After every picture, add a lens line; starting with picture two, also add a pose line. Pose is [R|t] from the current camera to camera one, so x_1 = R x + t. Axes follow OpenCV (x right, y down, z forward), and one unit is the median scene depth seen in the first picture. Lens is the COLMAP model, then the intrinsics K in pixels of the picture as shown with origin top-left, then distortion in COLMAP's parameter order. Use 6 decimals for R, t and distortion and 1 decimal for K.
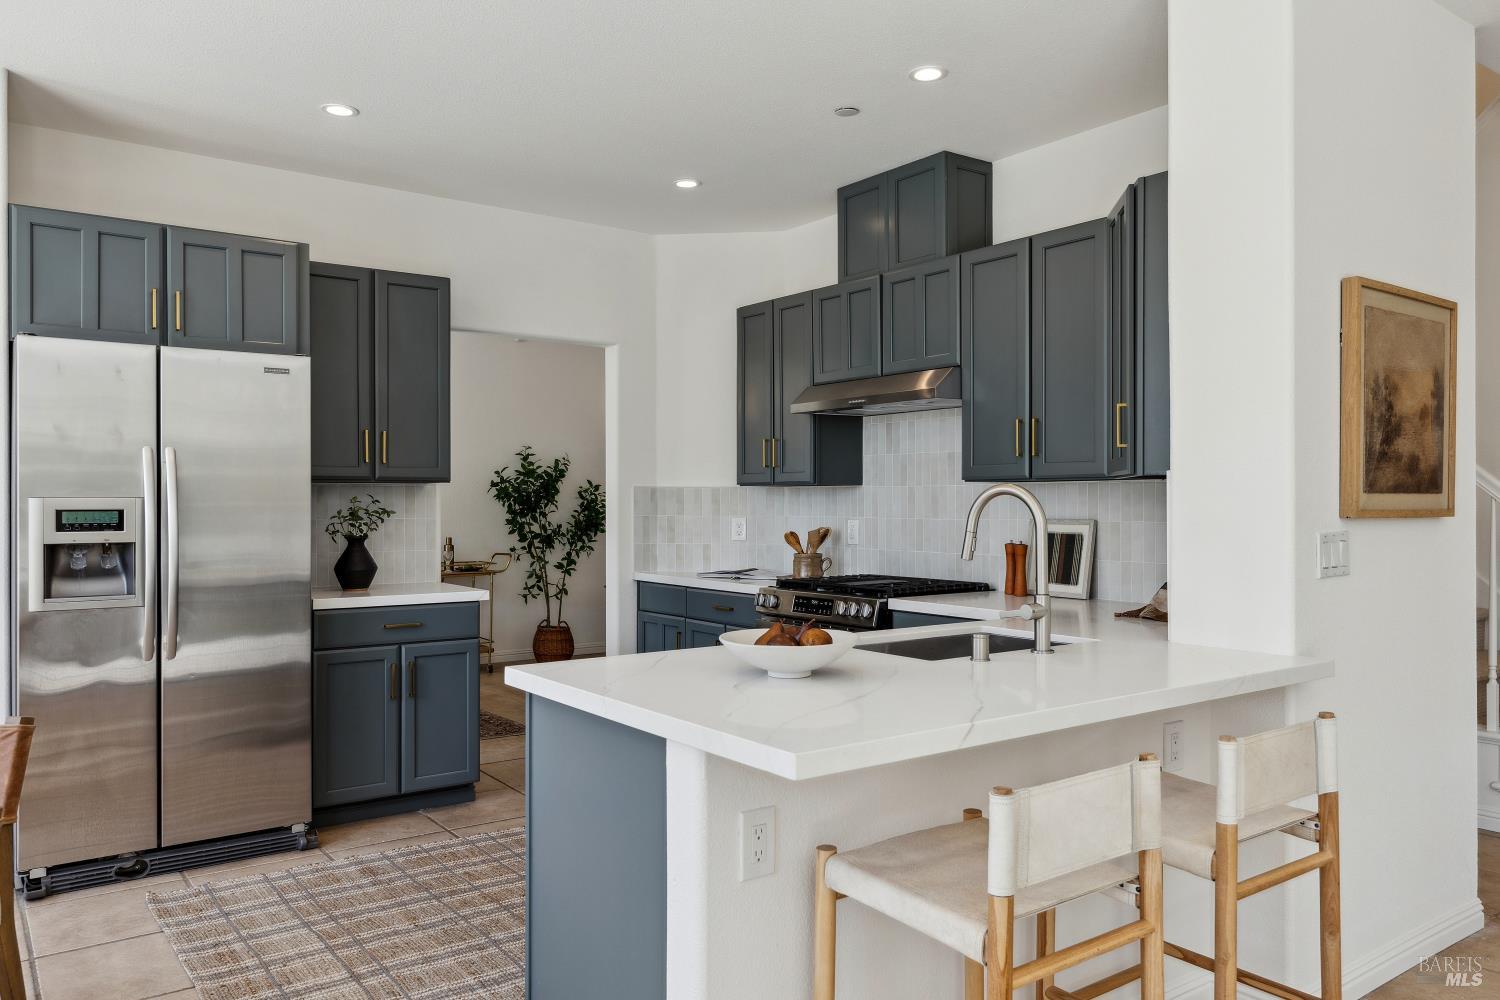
lens RADIAL K [[1090.5, 0, 752.1], [0, 1090.5, 501.6], [0, 0, 1]] dist [0.001586, 0.008616]
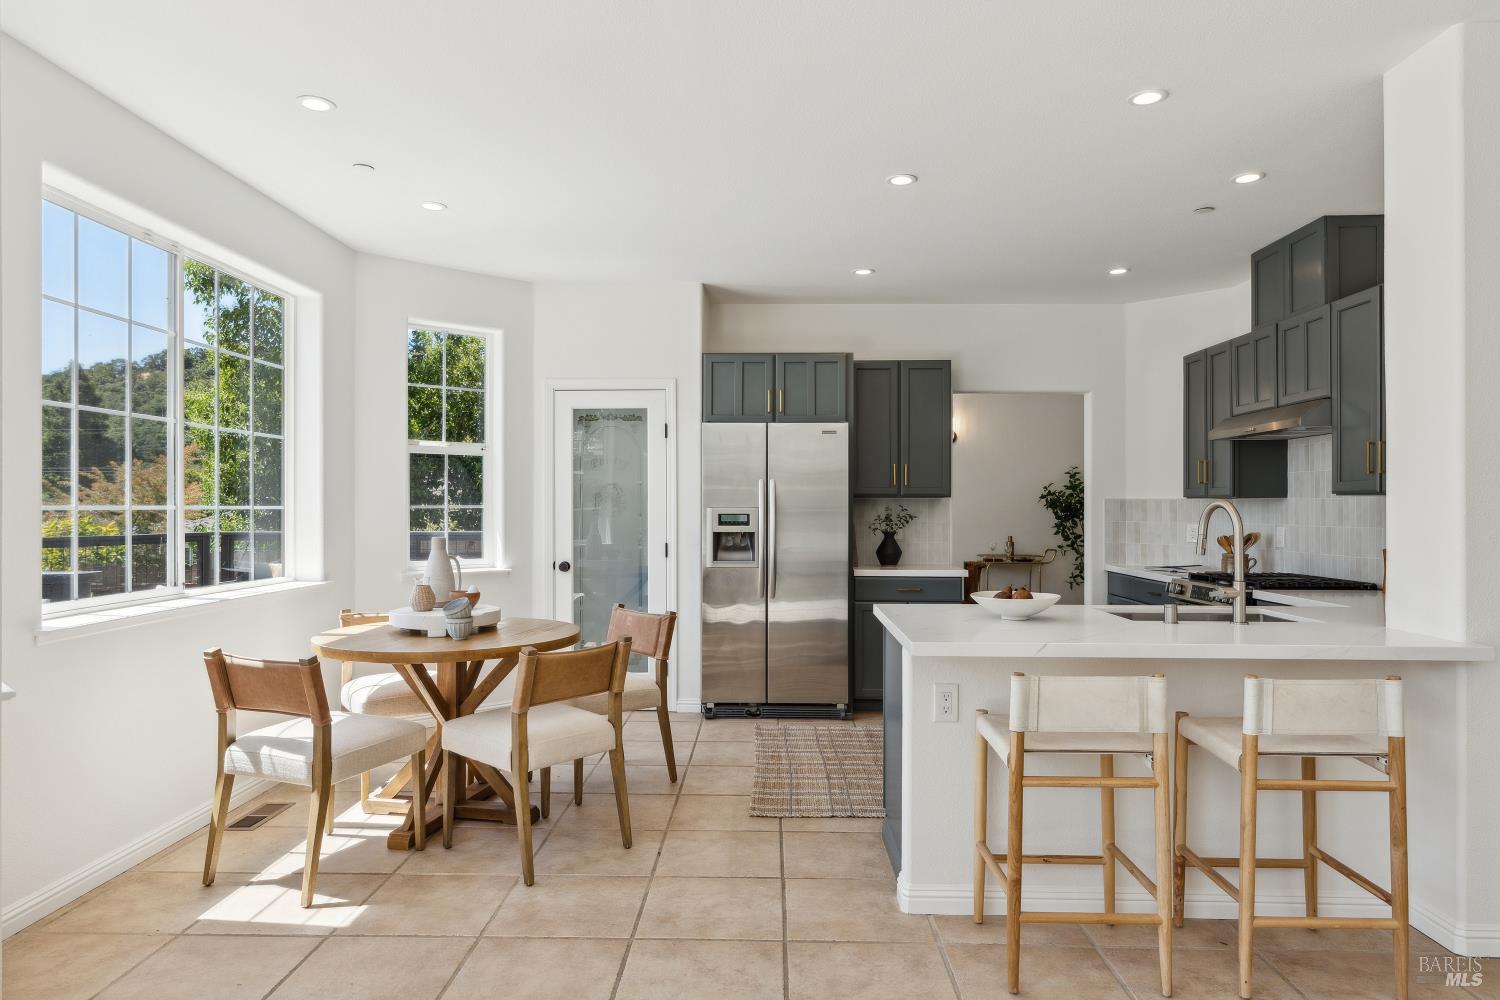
lens RADIAL K [[936.7, 0, 748.7], [0, 936.7, 501.2], [0, 0, 1]] dist [-0.000929, 0.001058]
pose [[0.785851, -0.001570, -0.618414, 0.311153], [-0.003057, 0.999975, -0.006423, -0.003356], [0.618408, 0.006939, 0.785826, -0.183260]]
